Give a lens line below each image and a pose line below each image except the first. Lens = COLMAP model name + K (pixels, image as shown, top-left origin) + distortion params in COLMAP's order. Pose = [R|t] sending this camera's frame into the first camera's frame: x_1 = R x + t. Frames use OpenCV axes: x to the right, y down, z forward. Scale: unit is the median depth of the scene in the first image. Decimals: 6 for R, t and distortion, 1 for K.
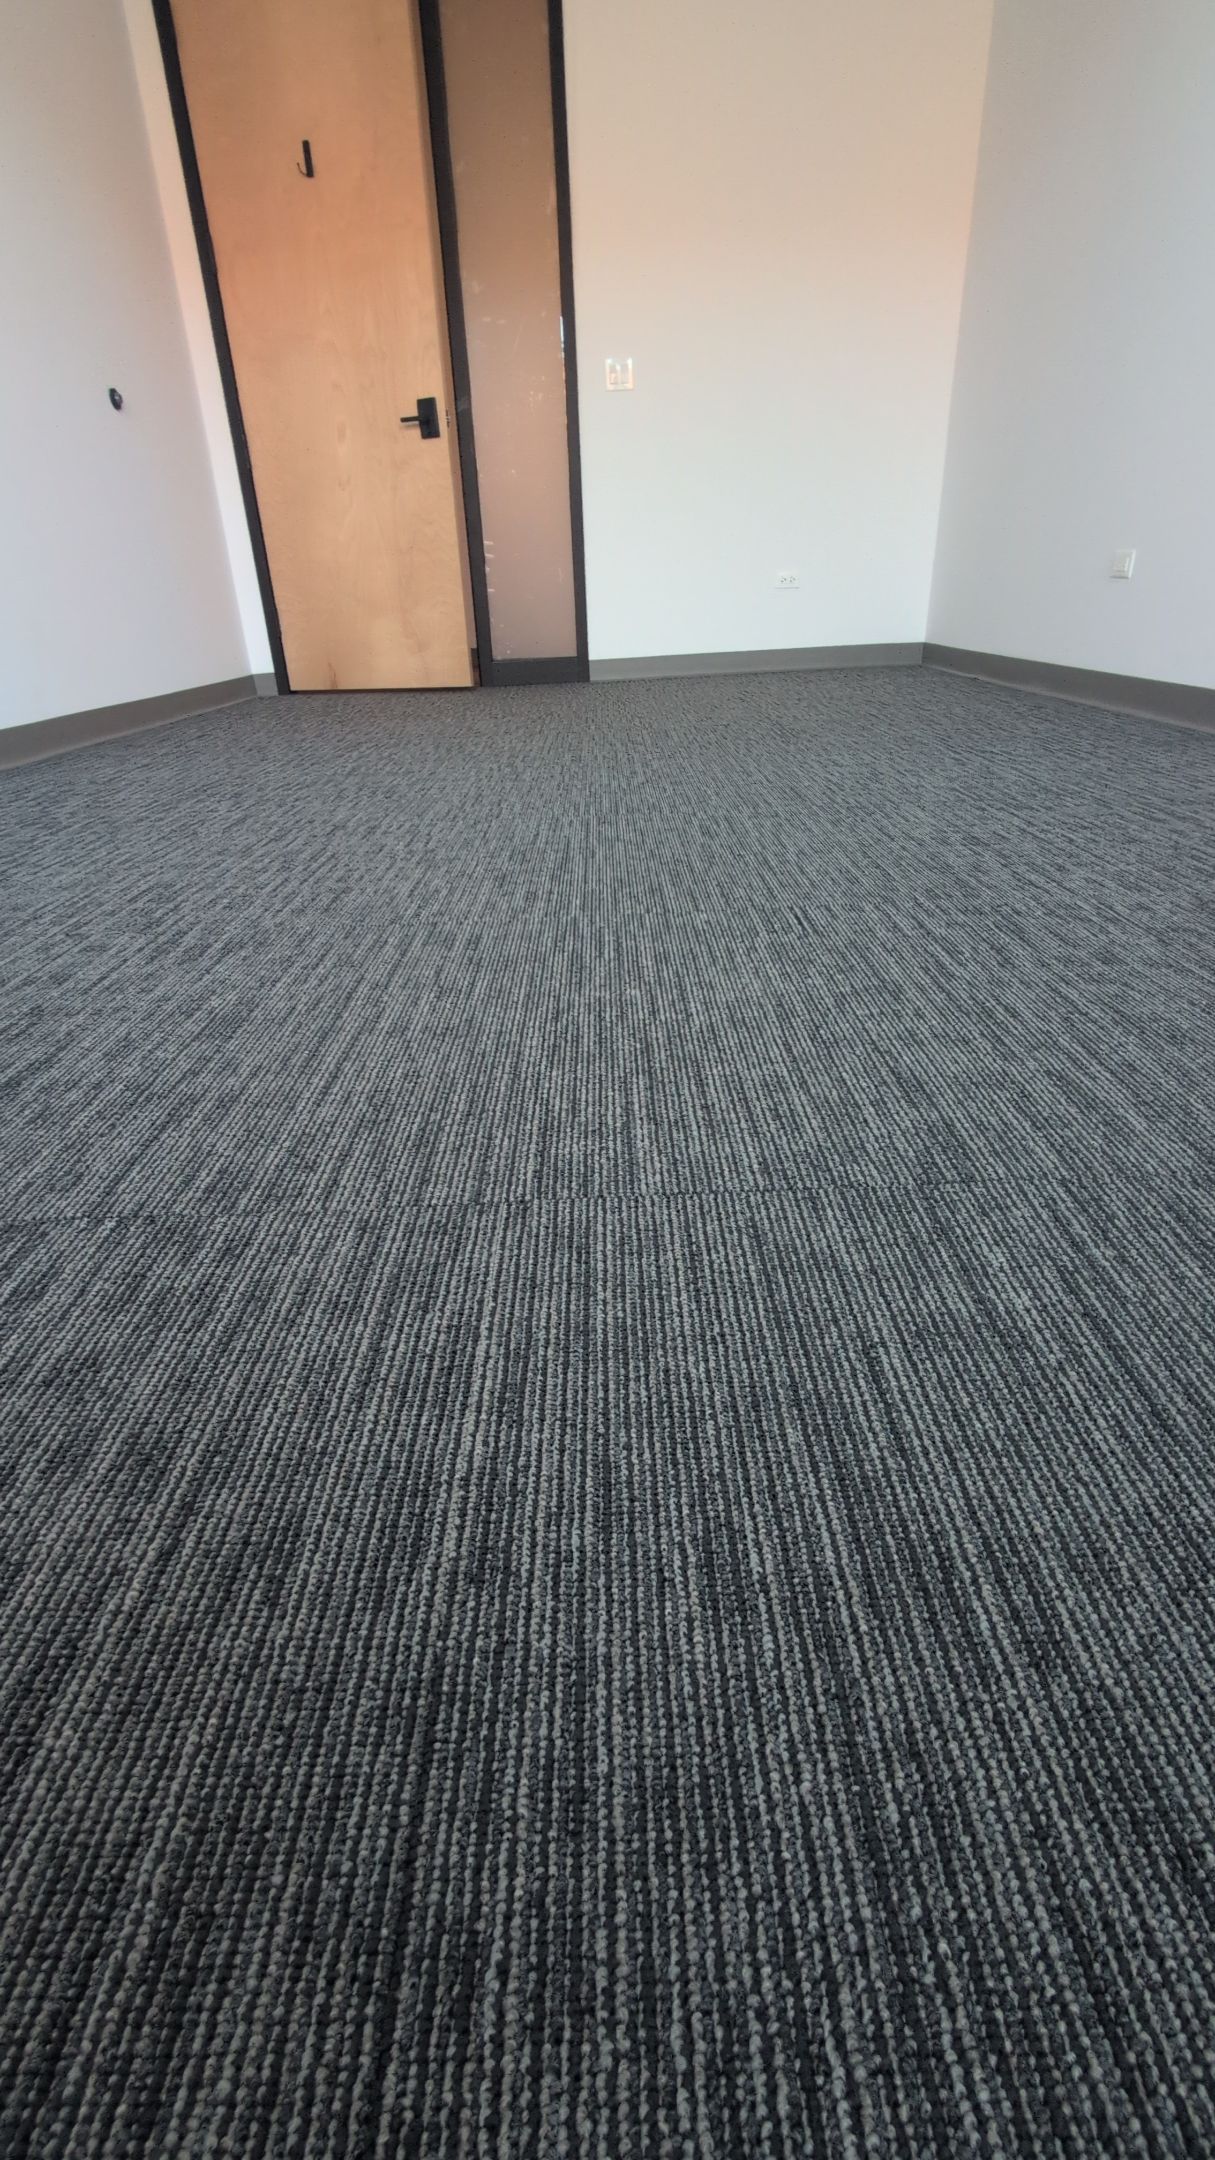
lens RADIAL K [[908.4, 0, 607.5], [0, 908.4, 1080.0], [0, 0, 1]] dist [-0.000646, -0.000047]
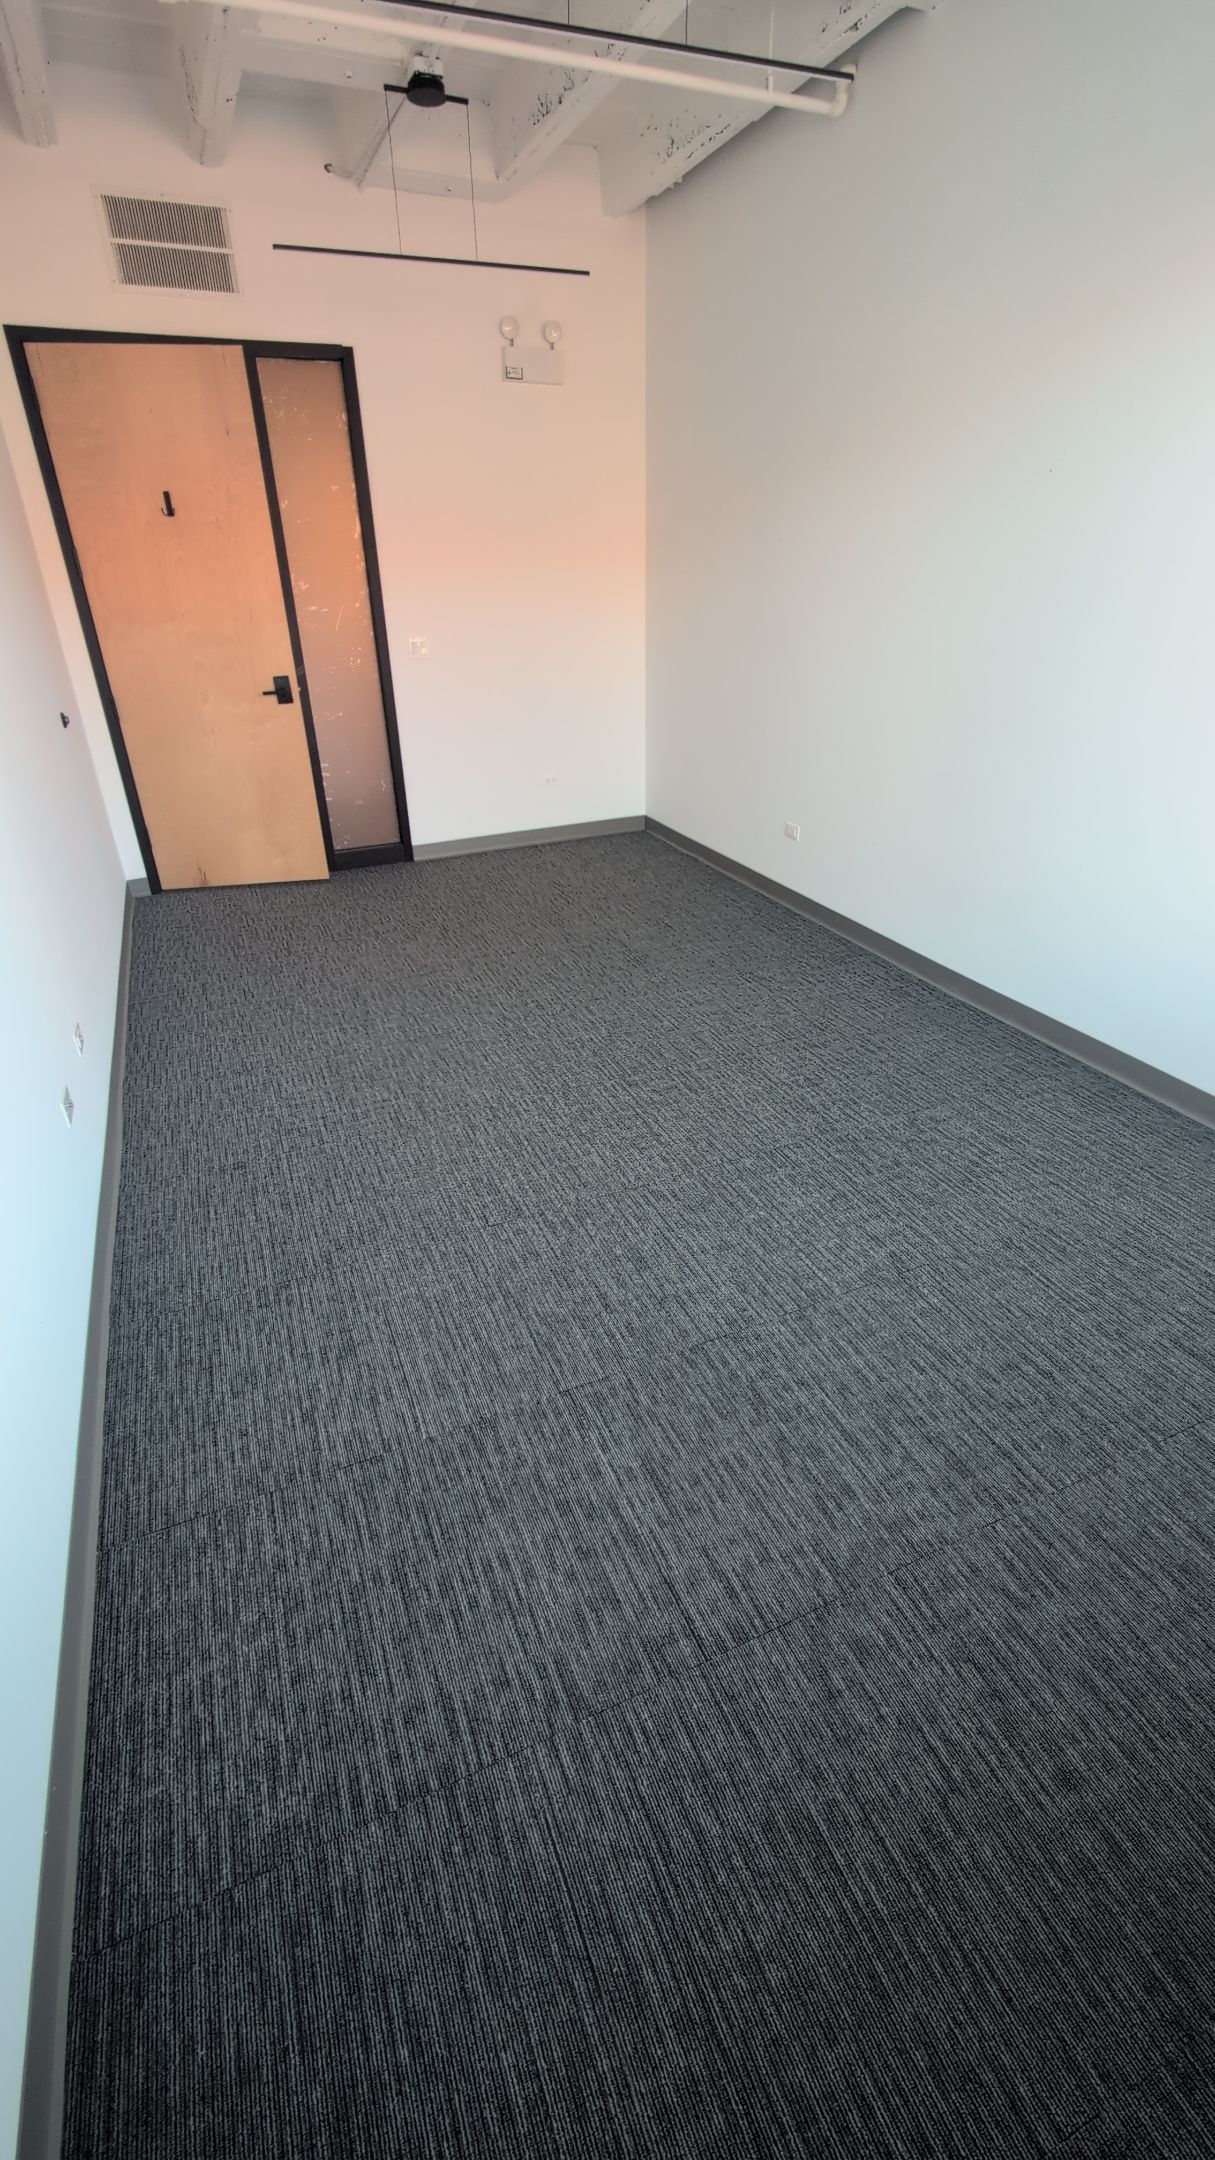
lens RADIAL K [[908.4, 0, 607.5], [0, 908.4, 1080.0], [0, 0, 1]] dist [-0.000646, -0.000047]
pose [[0.919019, -0.169434, 0.355944, -1.046083], [0.162913, 0.985450, 0.048458, -0.560502], [-0.358975, 0.013454, 0.933250, -1.121094]]
